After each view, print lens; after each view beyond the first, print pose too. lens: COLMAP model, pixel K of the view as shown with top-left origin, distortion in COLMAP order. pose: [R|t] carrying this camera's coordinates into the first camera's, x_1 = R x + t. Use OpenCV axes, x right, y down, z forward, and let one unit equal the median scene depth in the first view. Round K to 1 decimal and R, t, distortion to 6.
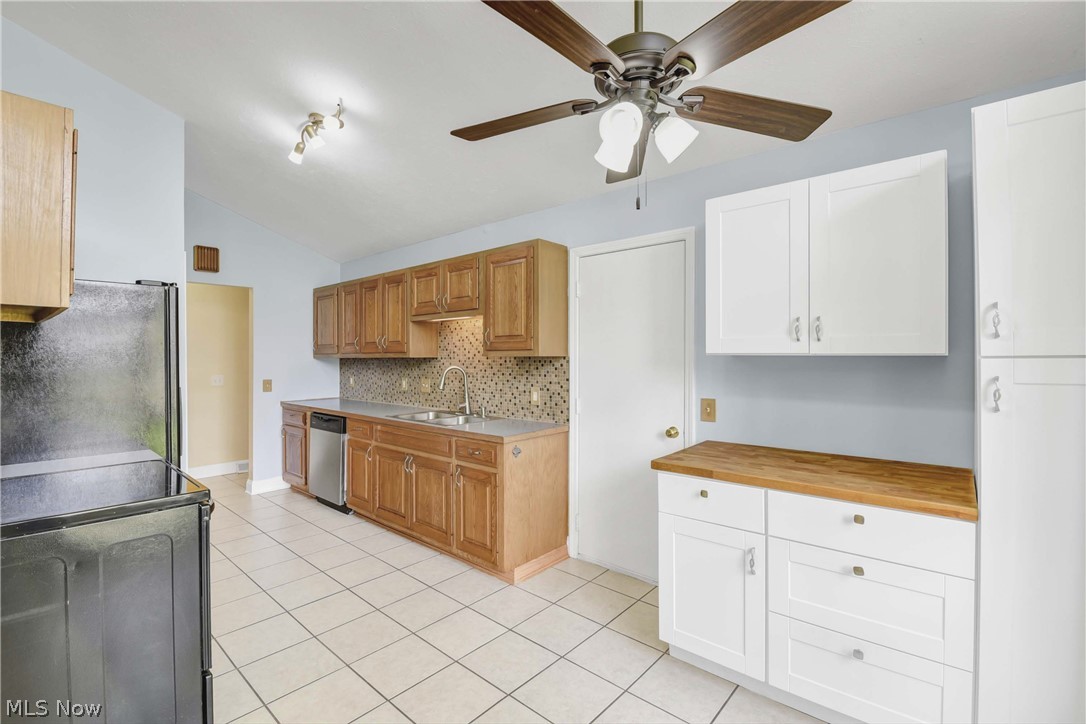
lens RADIAL K [[483.3, 0, 555.1], [0, 483.3, 358.1], [0, 0, 1]] dist [-0.008863, -0.006776]
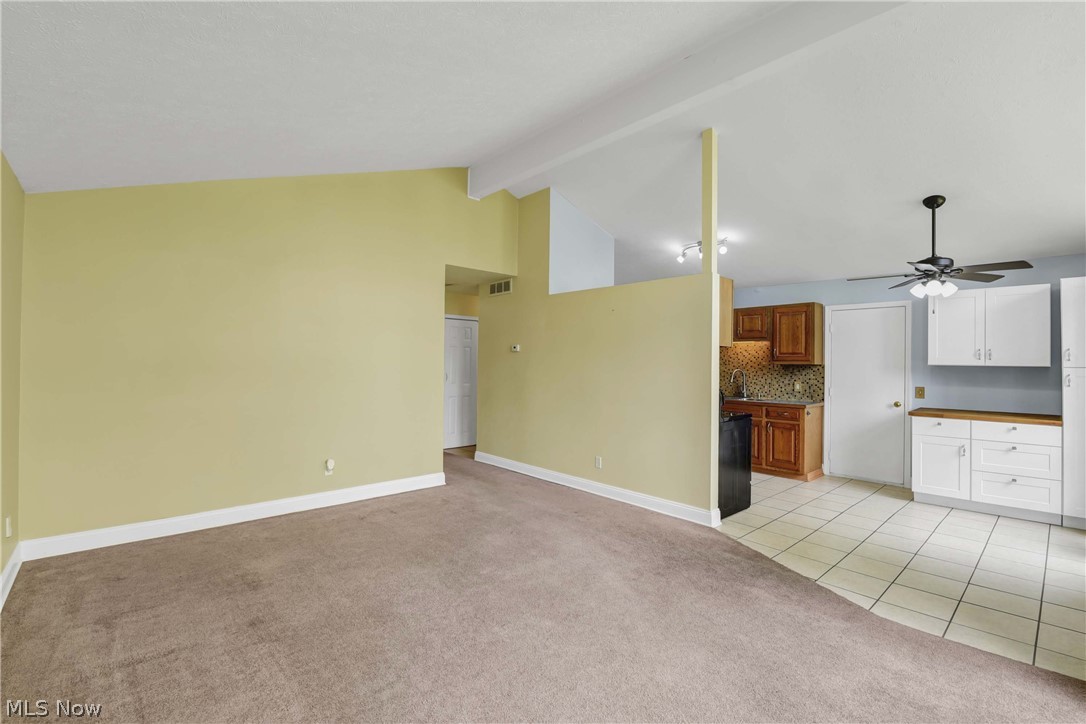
lens RADIAL K [[483.3, 0, 558.8], [0, 483.3, 356.6], [0, 0, 1]] dist [-0.008863, -0.006776]
pose [[0.993063, 0.012356, -0.116929, -0.751756], [-0.014148, 0.999795, -0.014509, 0.006705], [0.116726, 0.016062, 0.993034, -0.919418]]
